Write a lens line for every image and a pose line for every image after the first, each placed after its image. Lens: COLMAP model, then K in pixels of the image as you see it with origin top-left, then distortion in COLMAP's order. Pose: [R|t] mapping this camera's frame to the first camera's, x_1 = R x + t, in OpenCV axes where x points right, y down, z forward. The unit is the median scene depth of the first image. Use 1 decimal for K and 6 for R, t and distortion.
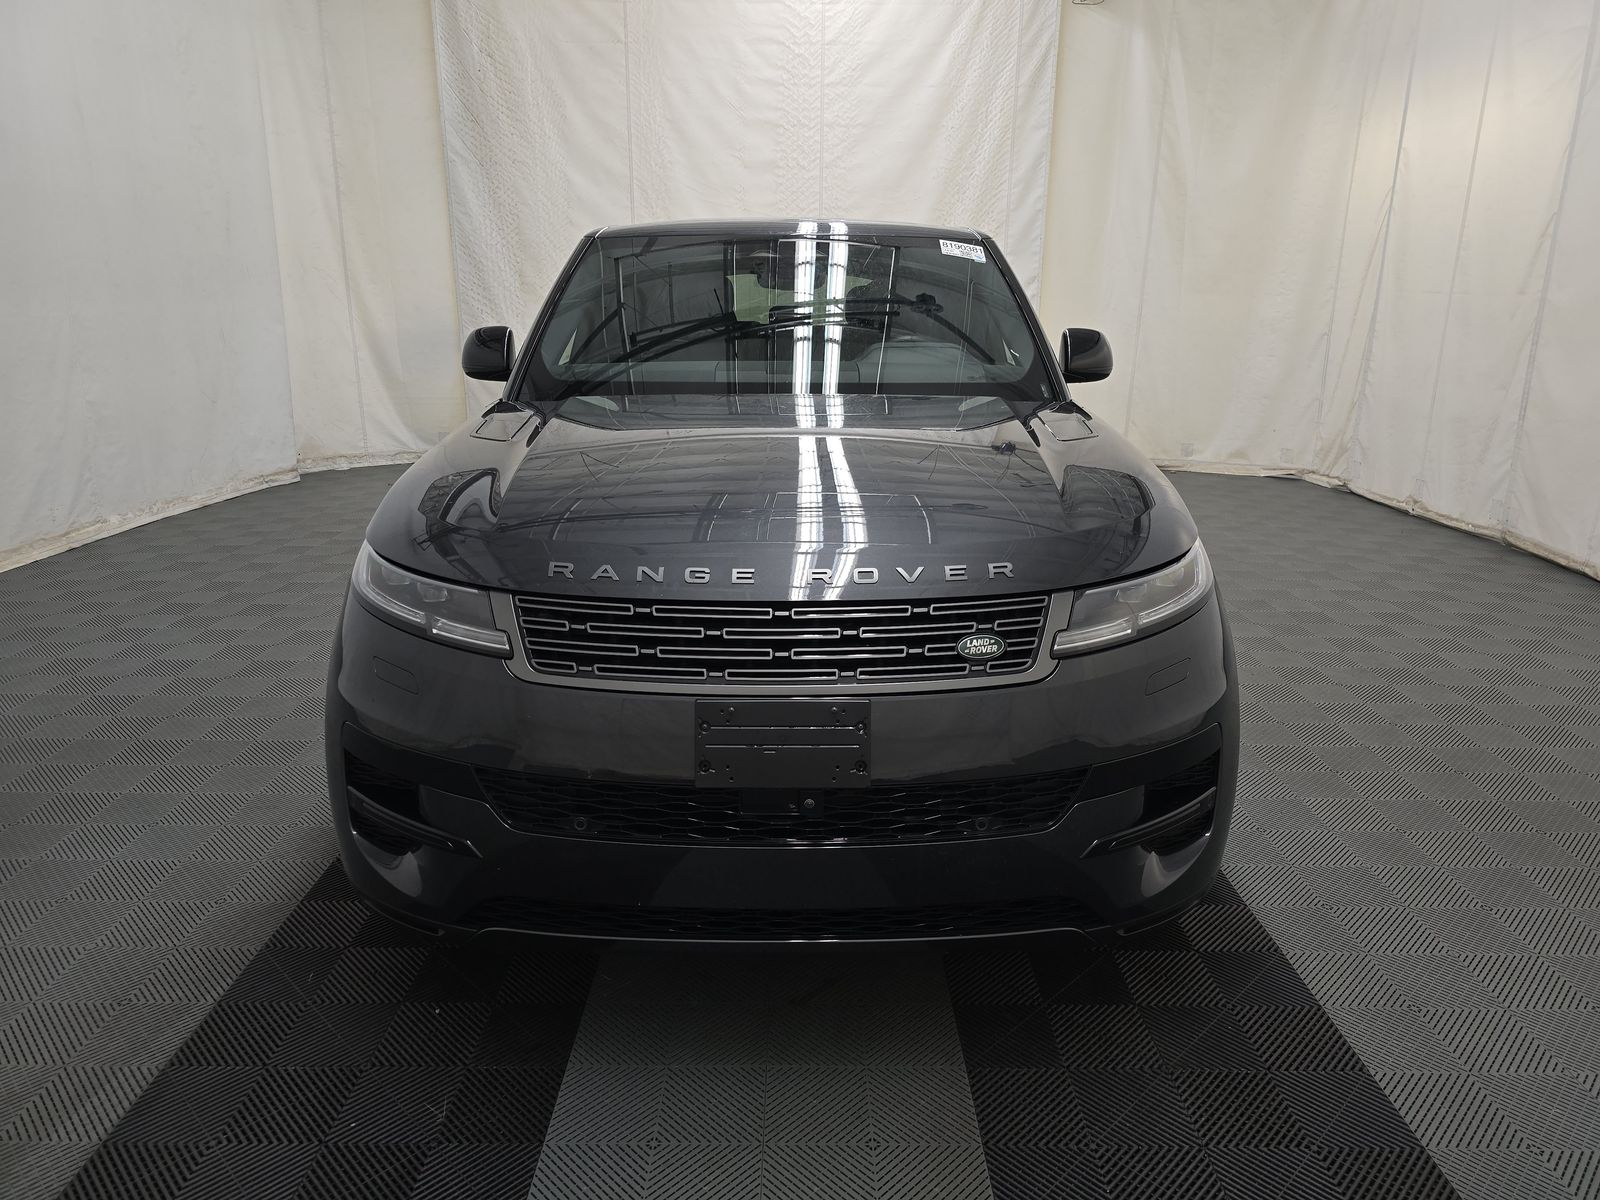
lens RADIAL K [[1061.9, 0, 800.5], [0, 1061.9, 604.9], [0, 0, 1]] dist [0.029251, -0.024453]
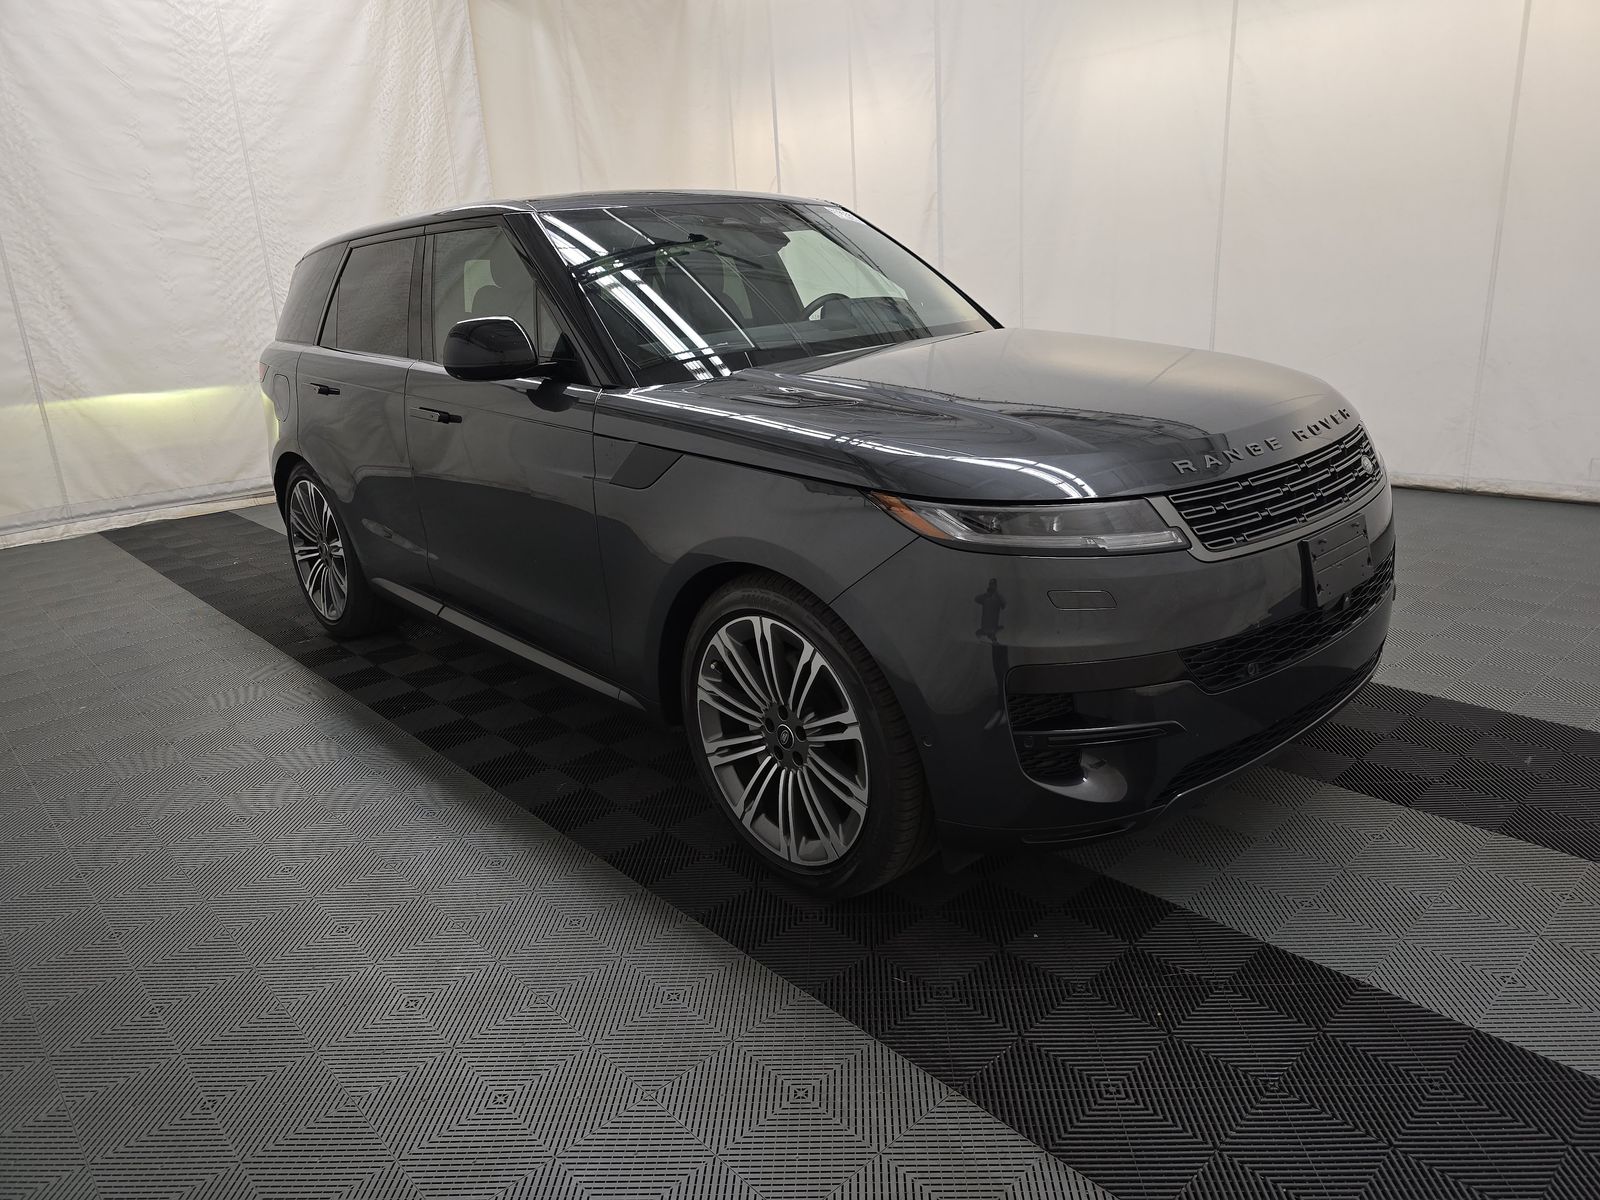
lens RADIAL K [[1061.9, 0, 815.3], [0, 1061.9, 594.8], [0, 0, 1]] dist [0.029251, -0.024453]
pose [[0.736222, -0.246852, 0.630112, -0.279594], [0.251110, 0.964275, 0.084367, -0.021204], [-0.628427, 0.096115, 0.771908, 0.078455]]
